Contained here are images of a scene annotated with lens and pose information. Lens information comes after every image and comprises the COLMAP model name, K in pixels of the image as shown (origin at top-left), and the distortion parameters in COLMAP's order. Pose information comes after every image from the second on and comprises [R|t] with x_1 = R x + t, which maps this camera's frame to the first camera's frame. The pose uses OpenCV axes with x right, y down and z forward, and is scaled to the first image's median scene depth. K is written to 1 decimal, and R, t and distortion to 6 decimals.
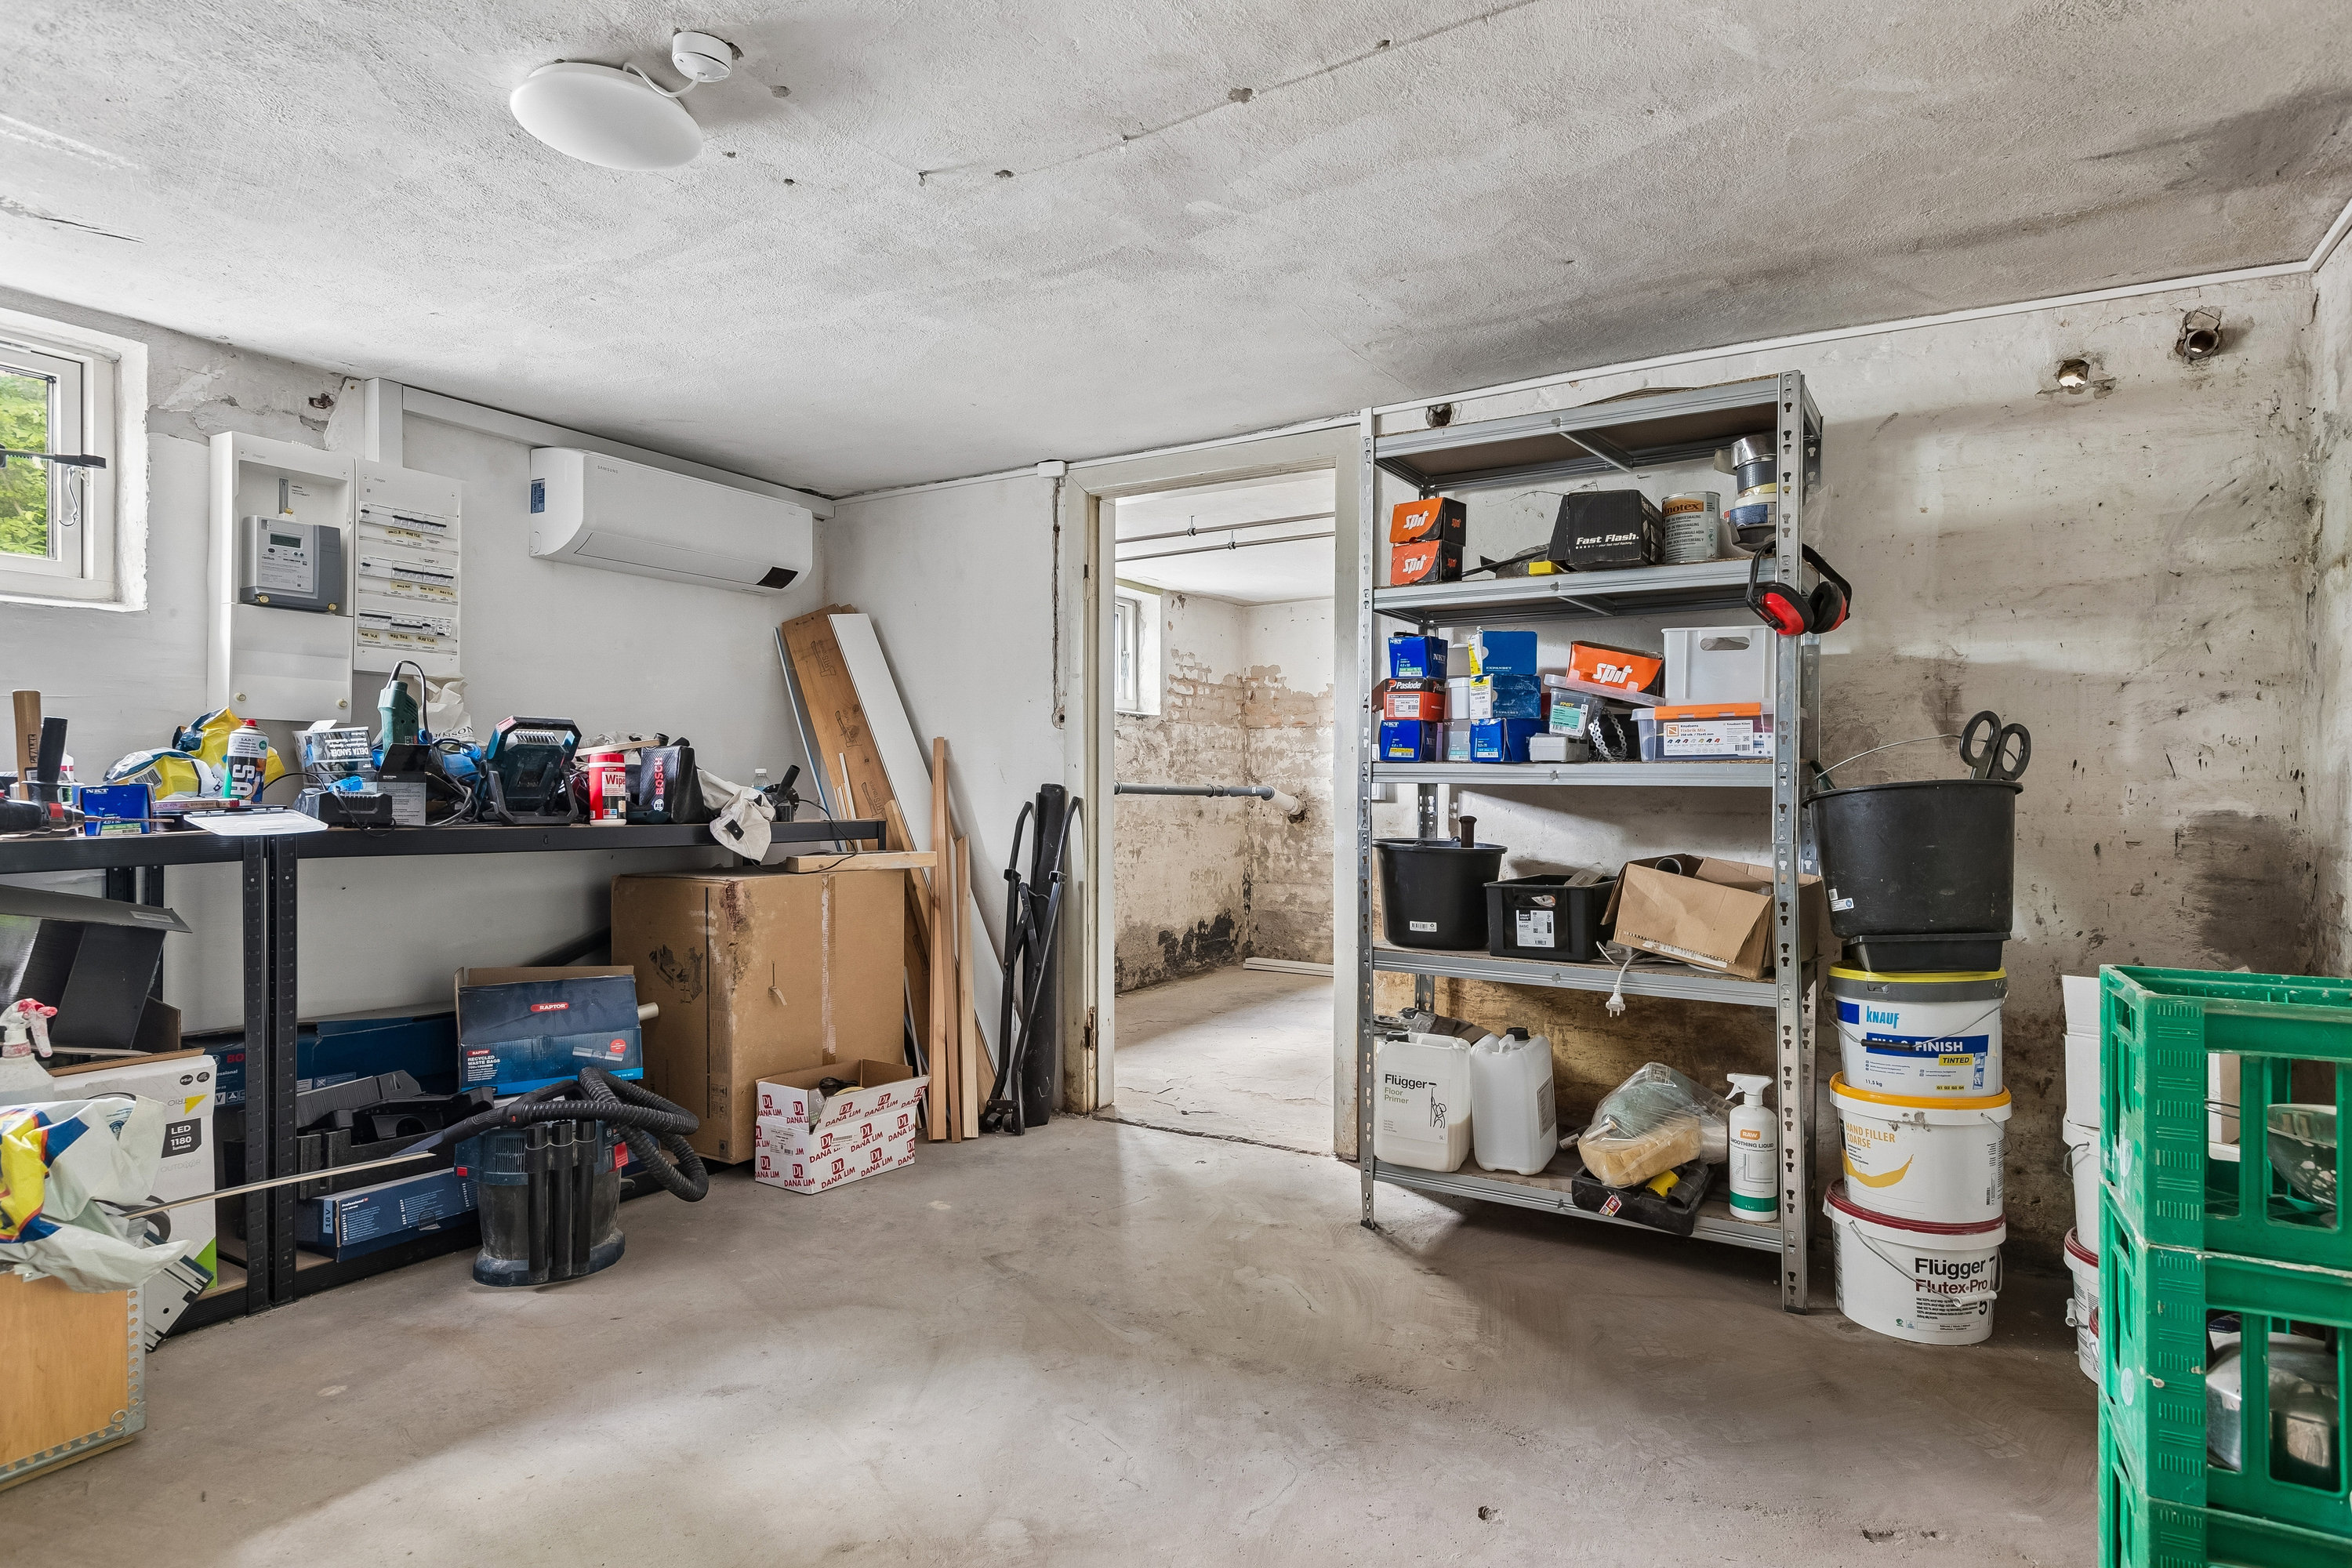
lens RADIAL K [[1281.9, 0, 1175.4], [0, 1281.9, 788.9], [0, 0, 1]] dist [-0.002912, -0.000347]
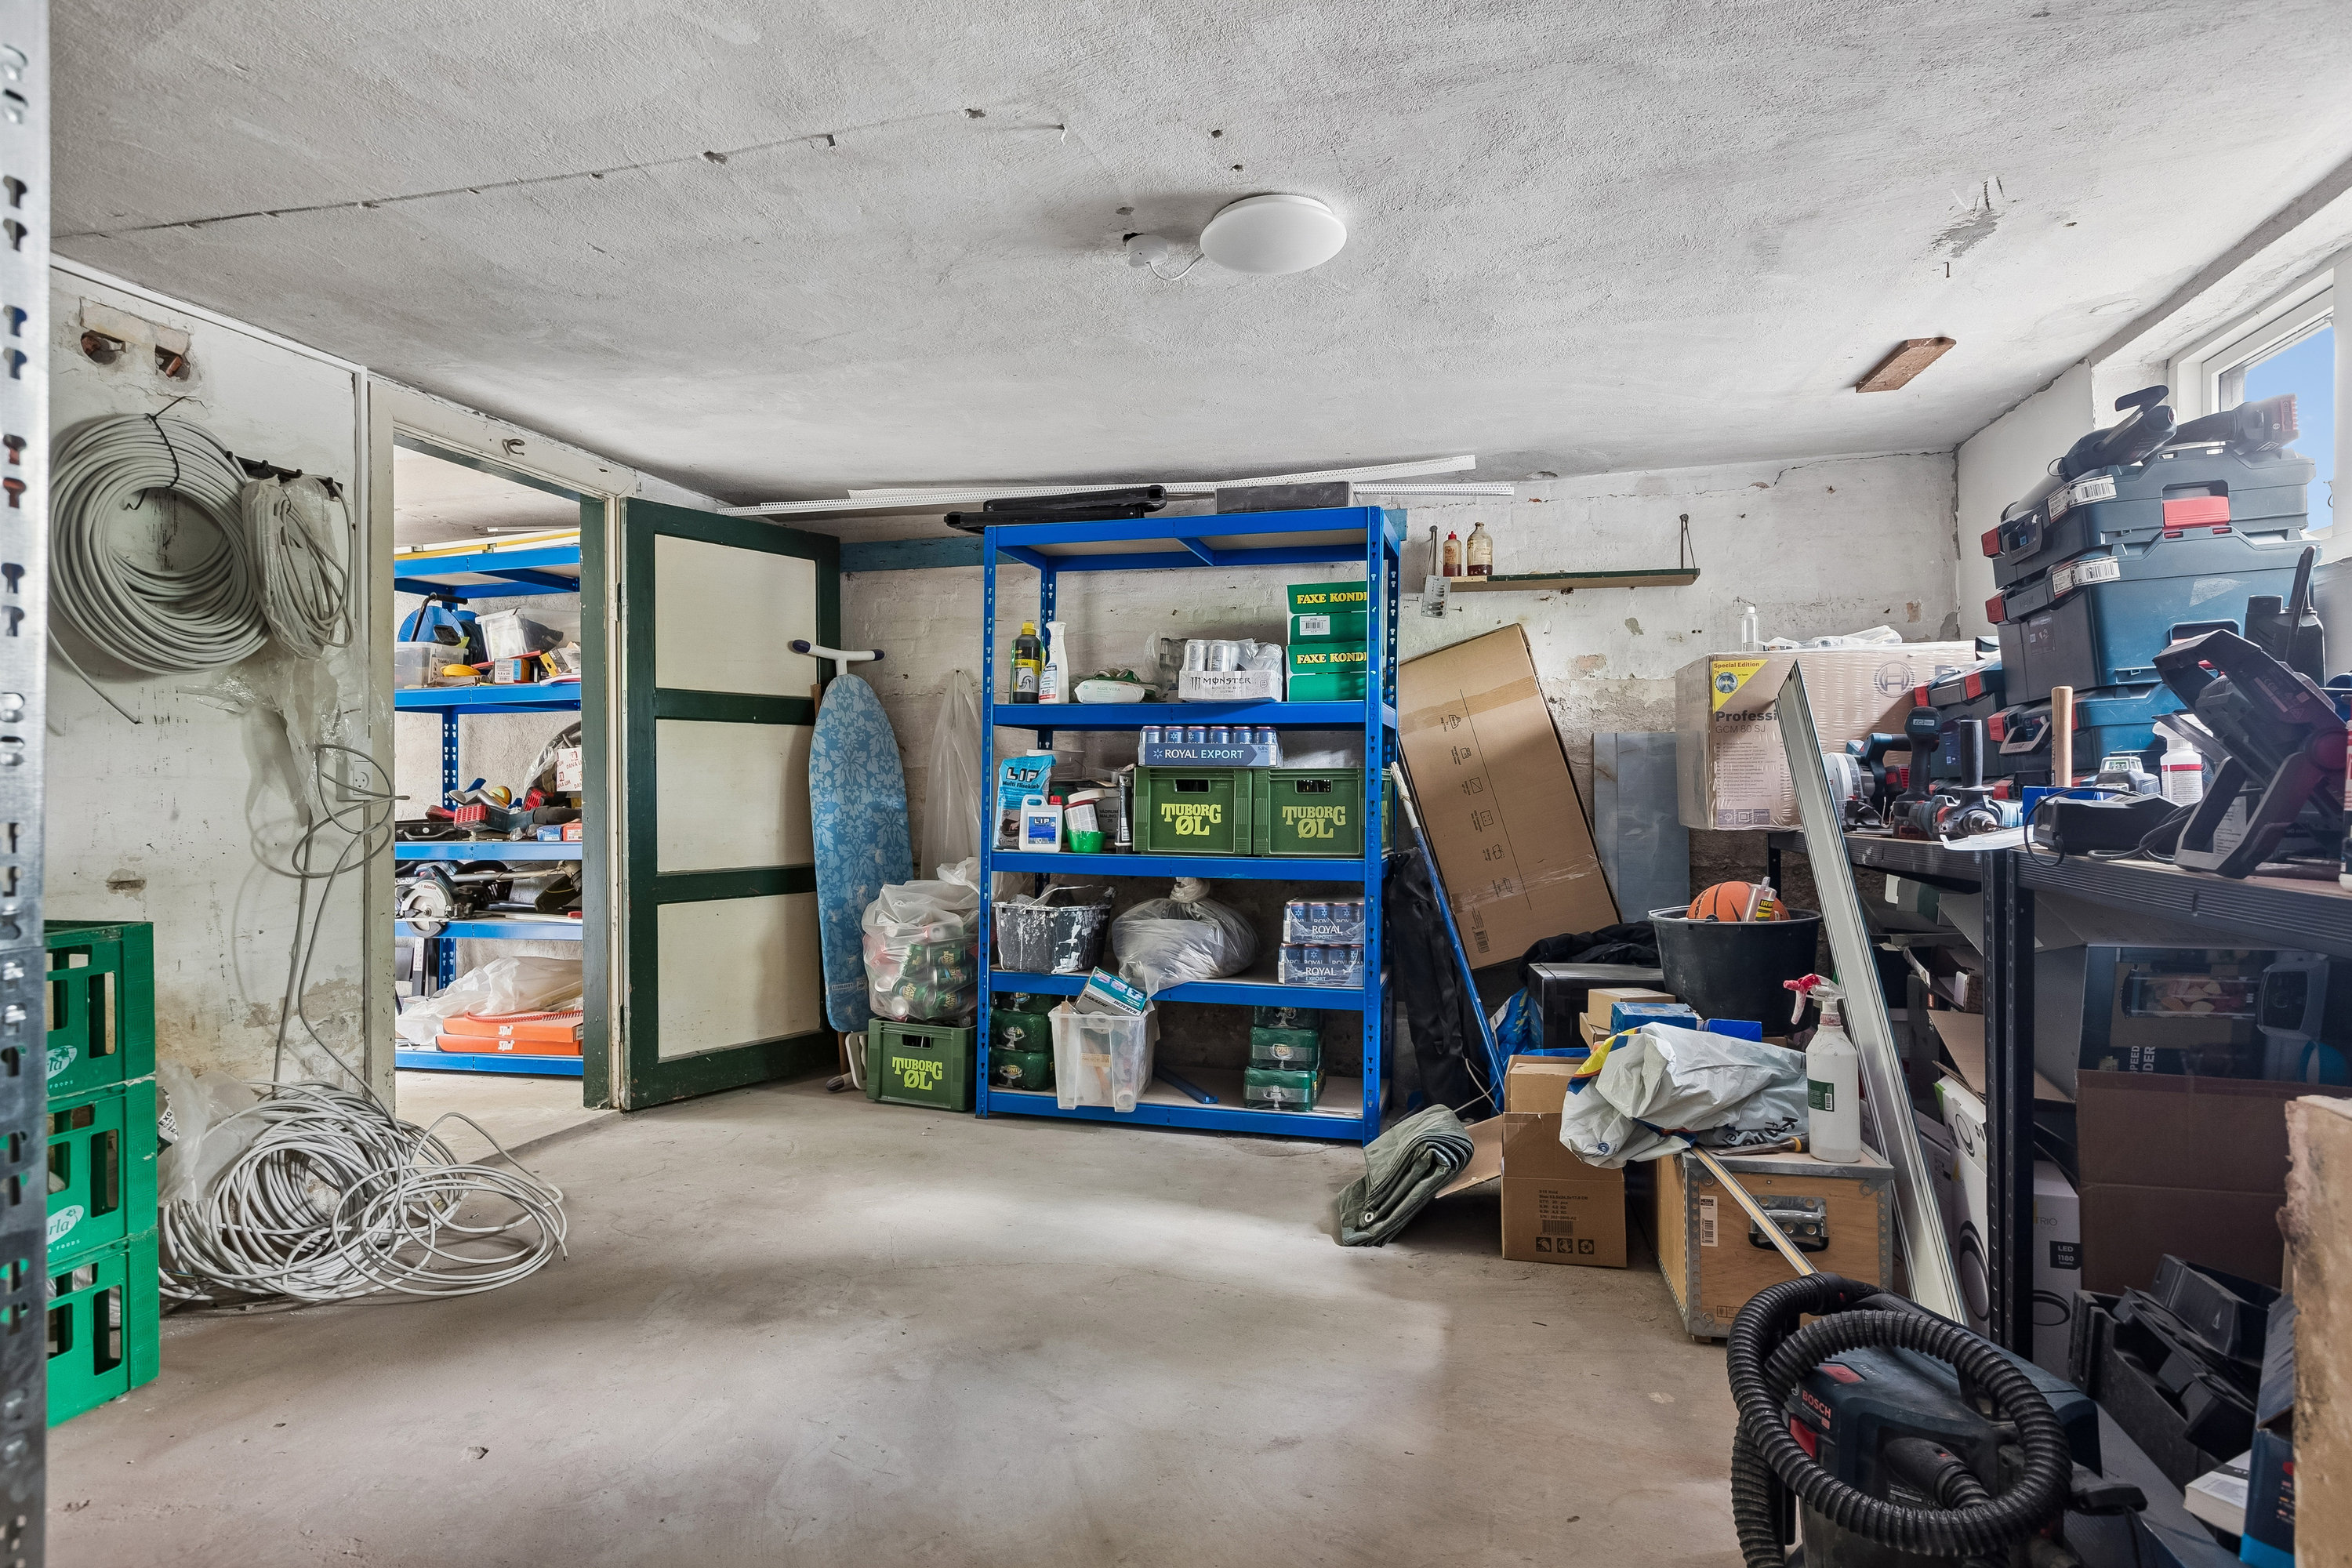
lens RADIAL K [[1281.9, 0, 1169.7], [0, 1281.9, 785.4], [0, 0, 1]] dist [-0.002912, -0.000347]
pose [[-0.954966, 0.000488, -0.296714, 0.000759], [0.001885, 0.999988, -0.004420, -0.002022], [0.296709, -0.004780, -0.954956, 1.933823]]
